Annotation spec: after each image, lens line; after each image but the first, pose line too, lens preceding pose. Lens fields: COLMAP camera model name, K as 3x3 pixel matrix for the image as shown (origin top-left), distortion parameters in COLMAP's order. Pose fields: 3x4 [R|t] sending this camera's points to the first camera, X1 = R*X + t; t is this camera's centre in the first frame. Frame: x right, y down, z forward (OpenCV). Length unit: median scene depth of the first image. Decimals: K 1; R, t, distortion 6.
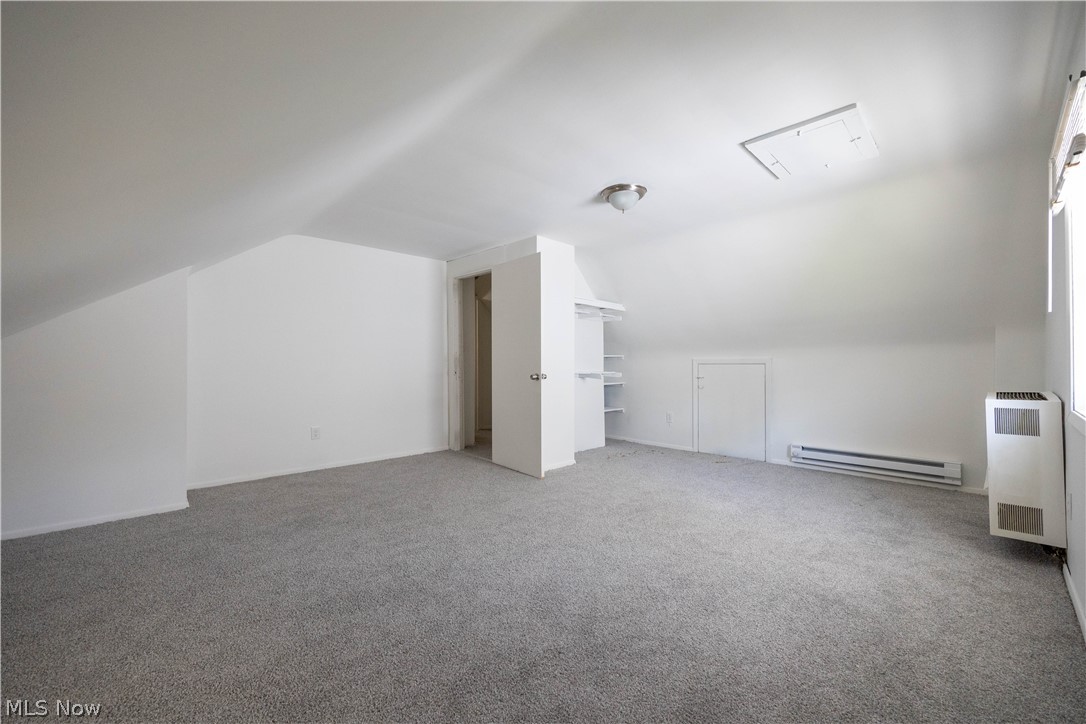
lens RADIAL K [[435.7, 0, 542.1], [0, 435.7, 361.1], [0, 0, 1]] dist [-0.002449, 0.000565]
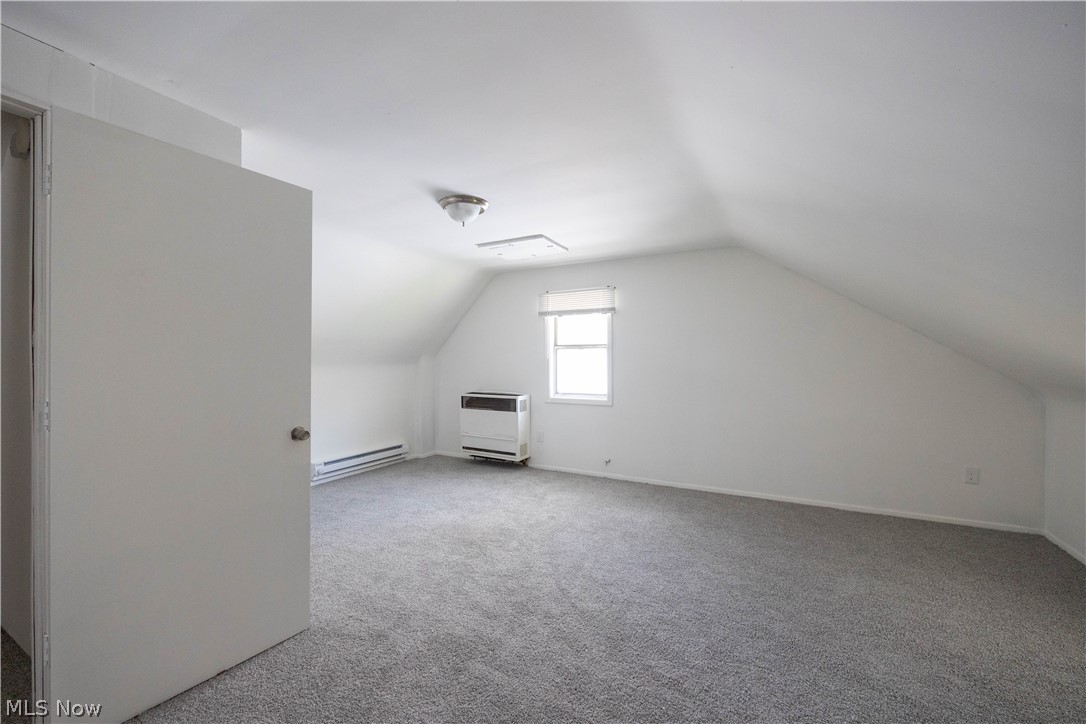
lens RADIAL K [[435.7, 0, 542.1], [0, 435.7, 361.1], [0, 0, 1]] dist [-0.002449, 0.000565]
pose [[-0.302724, -0.000720, 0.953078, -0.845593], [-0.003215, 0.999995, -0.000266, -0.069490], [-0.953073, -0.003144, -0.302725, 1.301639]]
